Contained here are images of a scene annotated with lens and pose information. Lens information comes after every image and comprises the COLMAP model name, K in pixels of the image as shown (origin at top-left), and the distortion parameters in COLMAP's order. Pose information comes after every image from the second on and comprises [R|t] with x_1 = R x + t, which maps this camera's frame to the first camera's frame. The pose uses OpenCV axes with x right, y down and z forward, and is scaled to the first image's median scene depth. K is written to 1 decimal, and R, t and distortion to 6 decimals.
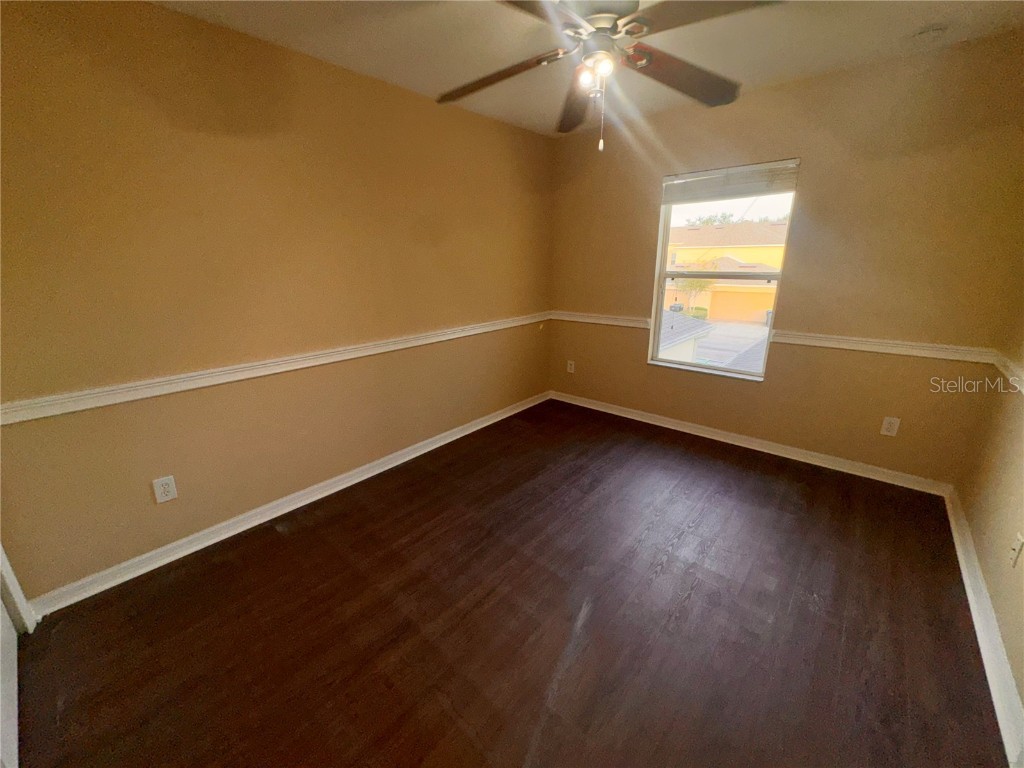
lens RADIAL K [[409.3, 0, 512.0], [0, 409.3, 384.0], [0, 0, 1]] dist [-0.004363, 0.000104]
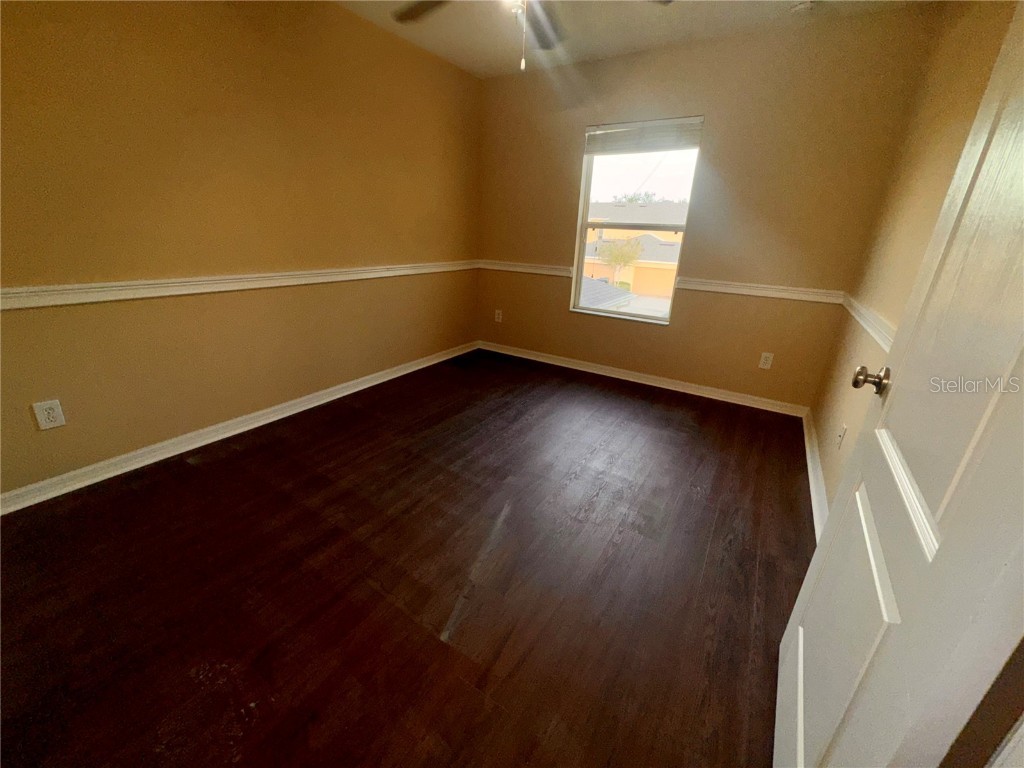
lens RADIAL K [[409.3, 0, 512.0], [0, 409.3, 384.0], [0, 0, 1]] dist [-0.004363, 0.000104]
pose [[0.986055, -0.006798, 0.166282, 0.010445], [-0.004132, 0.997857, 0.065297, 0.115538], [-0.166370, -0.065074, 0.983914, -0.049145]]
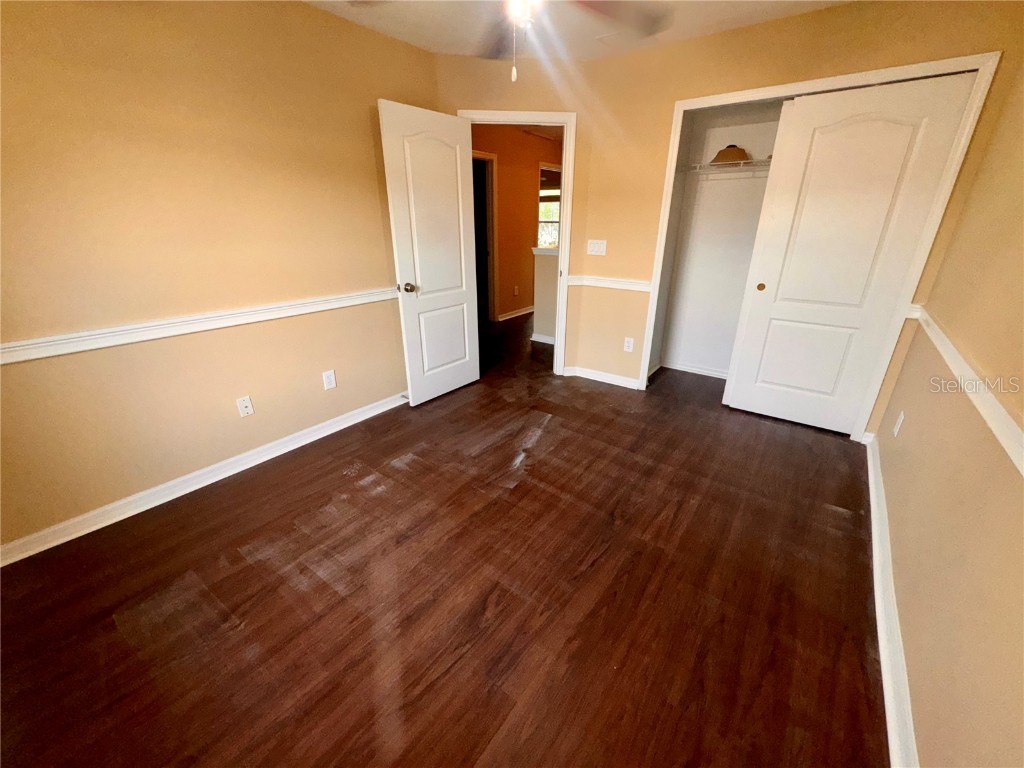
lens RADIAL K [[409.3, 0, 512.0], [0, 409.3, 384.0], [0, 0, 1]] dist [-0.004363, 0.000104]
pose [[-0.997916, 0.033995, -0.054852, 0.213332], [-0.008119, 0.777100, 0.629325, -0.450994], [0.064019, 0.628459, -0.775204, 1.546275]]
